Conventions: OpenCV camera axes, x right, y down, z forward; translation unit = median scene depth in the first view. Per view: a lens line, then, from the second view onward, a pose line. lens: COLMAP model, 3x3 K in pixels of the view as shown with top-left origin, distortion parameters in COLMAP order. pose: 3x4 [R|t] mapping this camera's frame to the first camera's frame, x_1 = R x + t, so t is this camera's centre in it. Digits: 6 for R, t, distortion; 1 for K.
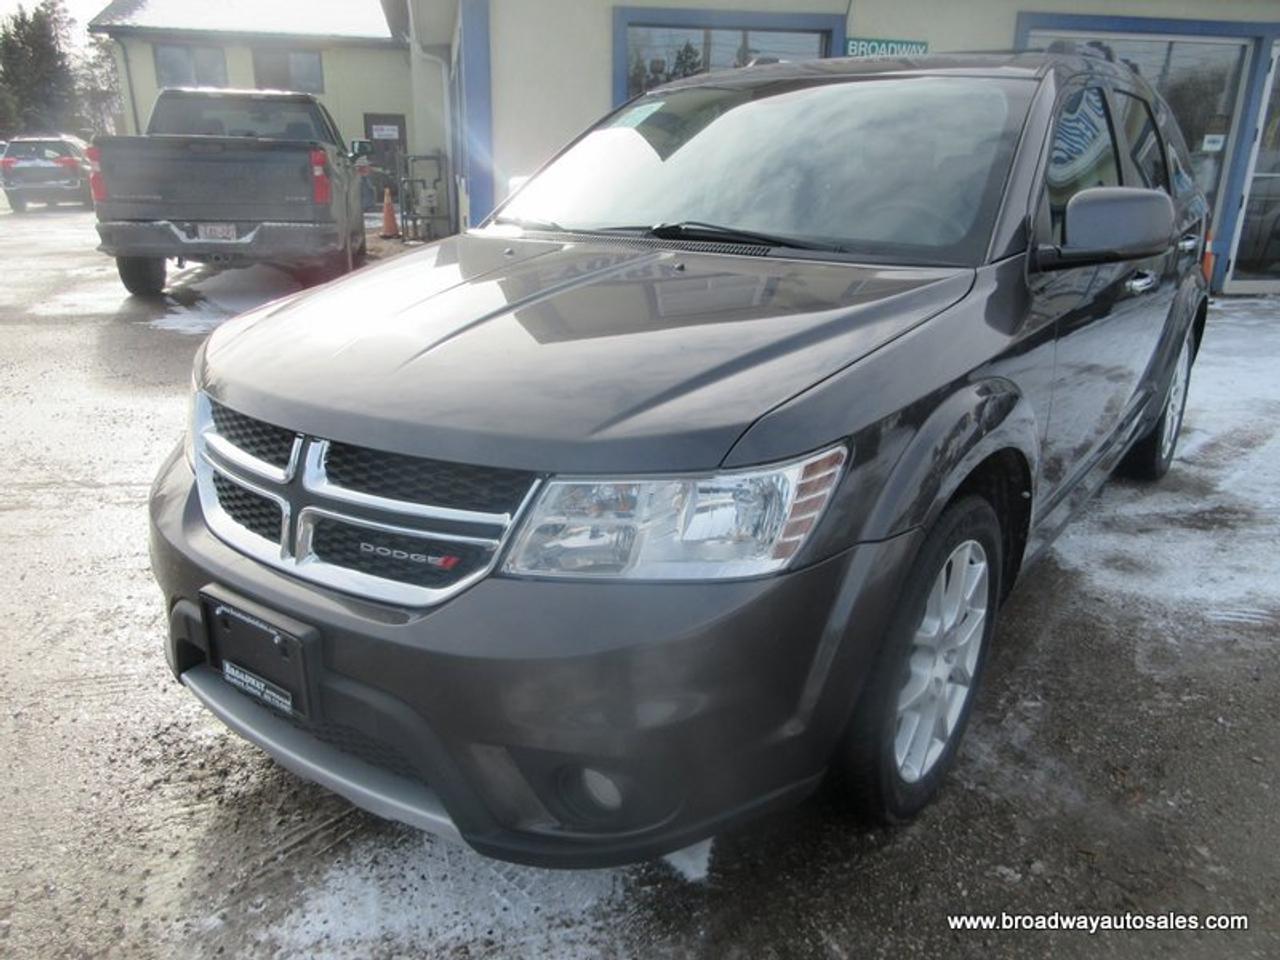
lens RADIAL K [[962.4, 0, 633.9], [0, 962.4, 481.0], [0, 0, 1]] dist [0.020413, -0.016159]
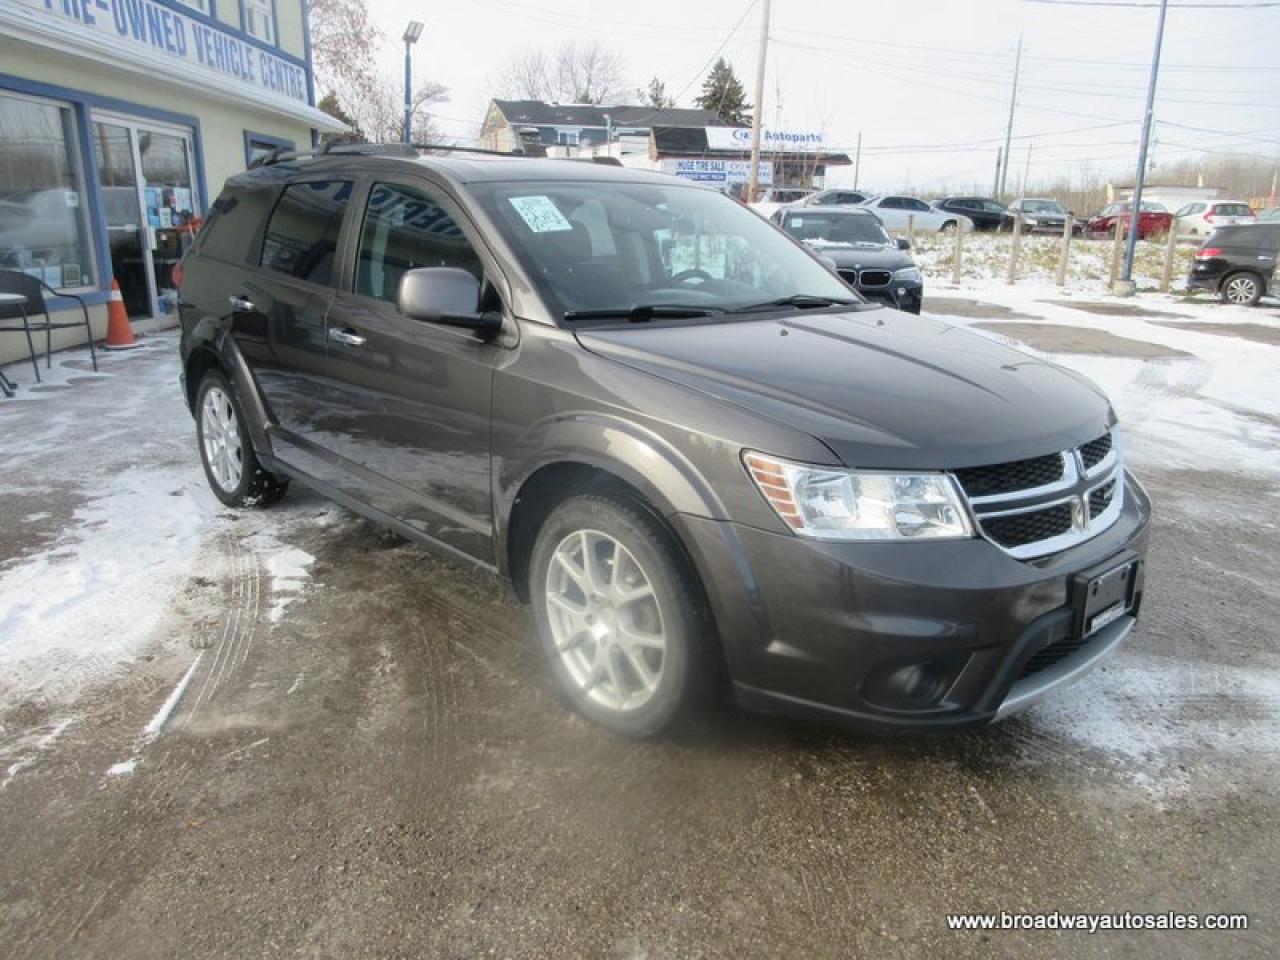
lens RADIAL K [[962.4, 0, 639.4], [0, 962.4, 475.7], [0, 0, 1]] dist [0.020413, -0.016159]
pose [[0.199467, -0.261482, 0.944373, -1.396974], [0.300191, 0.933709, 0.195124, -0.367101], [-0.932791, 0.244572, 0.264739, 0.910767]]
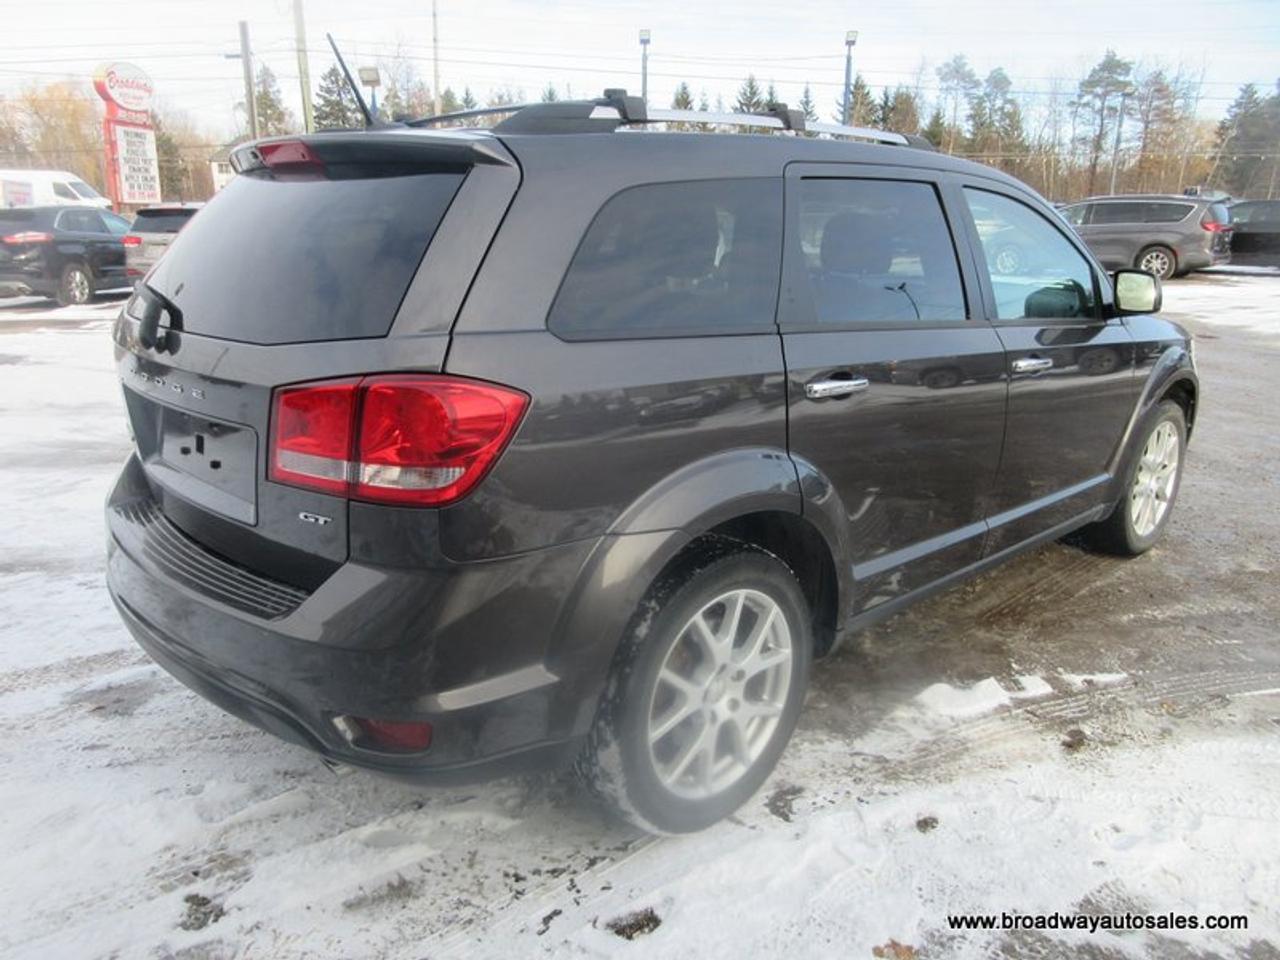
lens RADIAL K [[962.4, 0, 639.4], [0, 962.4, 476.0], [0, 0, 1]] dist [0.020413, -0.016159]
pose [[-0.984831, -0.059405, 0.163029, 0.343147], [0.041353, 0.832139, 0.553024, -1.058162], [-0.168515, 0.551377, -0.817060, 2.998302]]
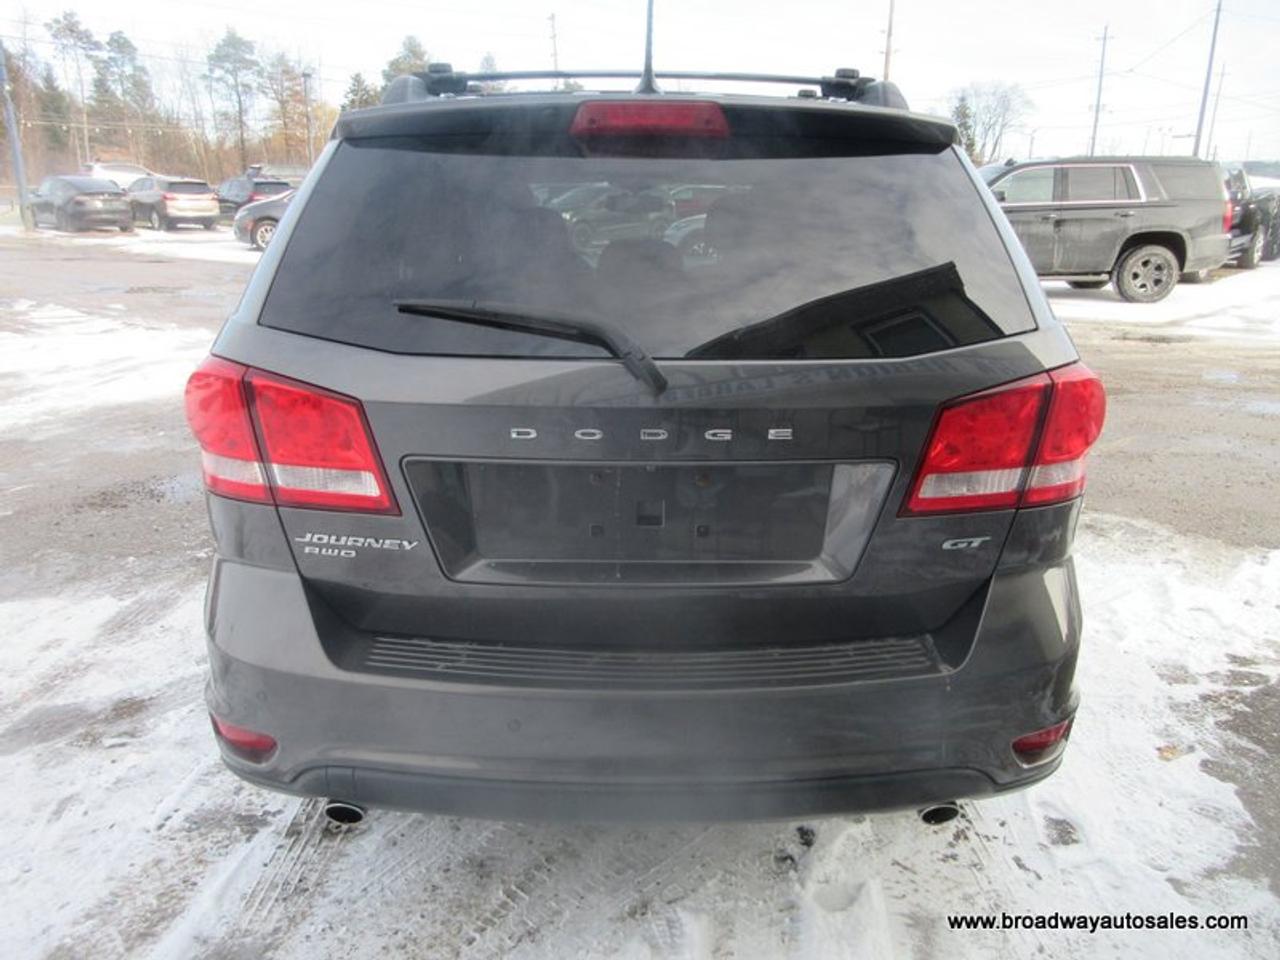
lens RADIAL K [[962.4, 0, 633.9], [0, 962.4, 476.4], [0, 0, 1]] dist [0.020413, -0.016159]
pose [[-0.801104, 0.154188, -0.578324, 1.351068], [-0.203680, 0.838349, 0.505654, -0.946685], [0.562803, 0.522874, -0.640199, 2.697361]]
